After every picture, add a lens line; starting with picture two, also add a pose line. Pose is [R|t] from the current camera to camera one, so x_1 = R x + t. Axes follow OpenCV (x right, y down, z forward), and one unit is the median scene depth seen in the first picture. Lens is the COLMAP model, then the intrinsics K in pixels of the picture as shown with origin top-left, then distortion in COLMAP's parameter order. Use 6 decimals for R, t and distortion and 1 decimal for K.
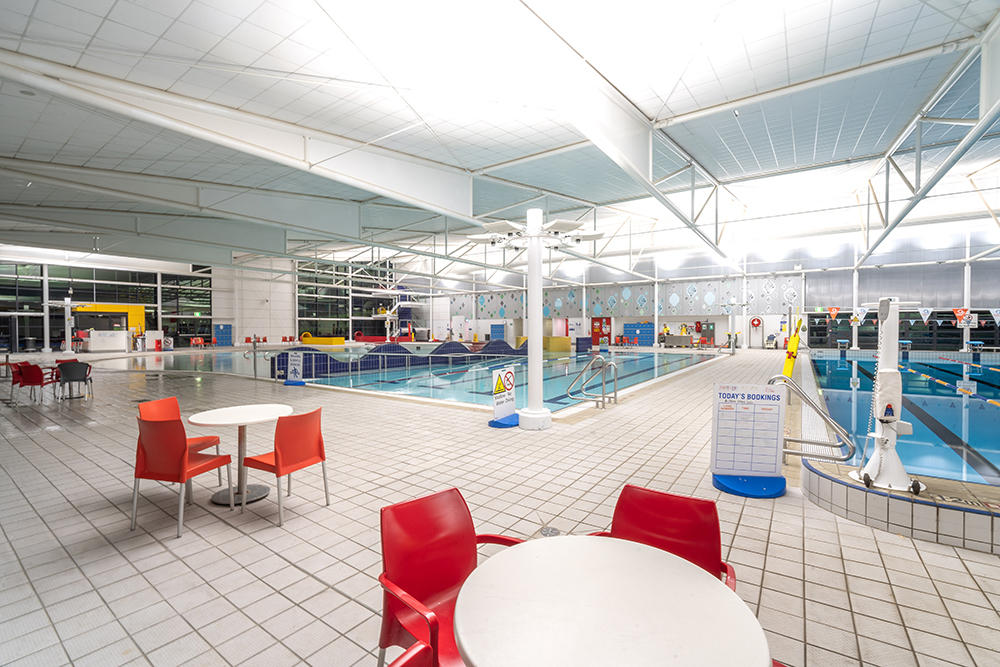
lens RADIAL K [[429.0, 0, 481.5], [0, 429.0, 334.9], [0, 0, 1]] dist [-0.009424, 0.001592]
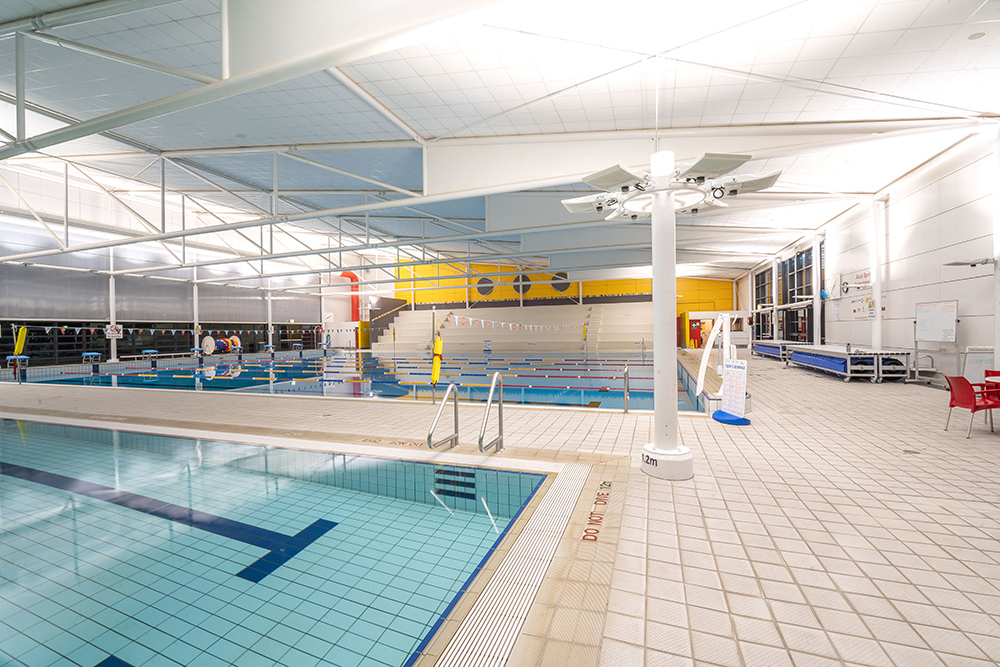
lens RADIAL K [[429.0, 0, 500.9], [0, 429.0, 333.9], [0, 0, 1]] dist [-0.009424, 0.001592]
pose [[-0.289360, -0.002443, 0.957217, -0.100004], [0.034598, 0.999317, 0.013009, -0.006040], [-0.956595, 0.036882, -0.289078, 0.317351]]
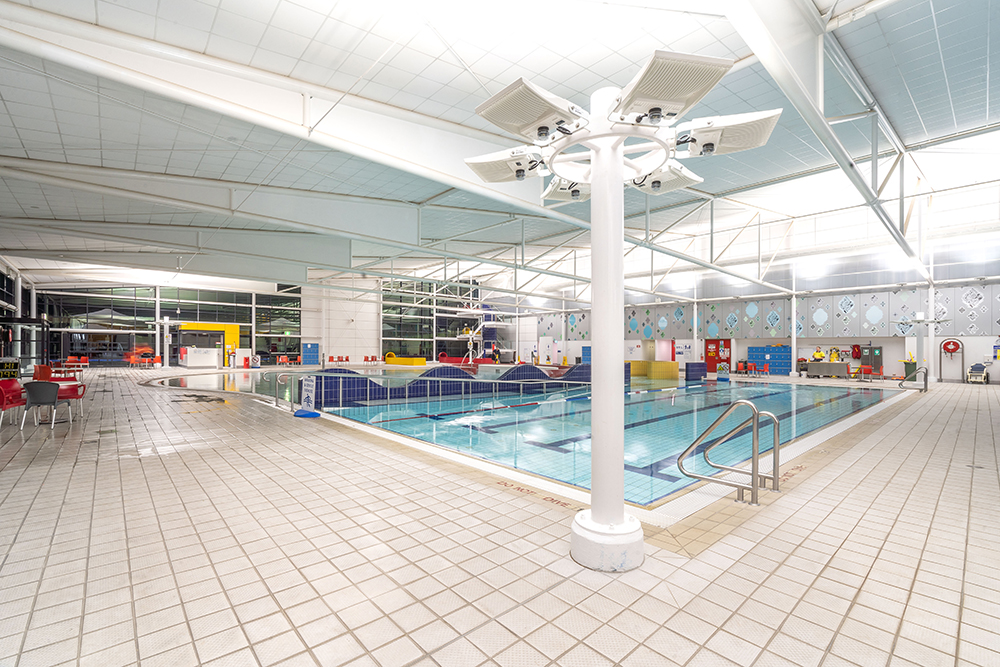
lens RADIAL K [[429.0, 0, 471.5], [0, 429.0, 342.4], [0, 0, 1]] dist [-0.009424, 0.001592]
pose [[0.970656, 0.007881, -0.240342, 0.020471], [-0.015984, 0.999367, -0.031783, -0.000248], [0.239939, 0.034692, 0.970168, 0.111449]]
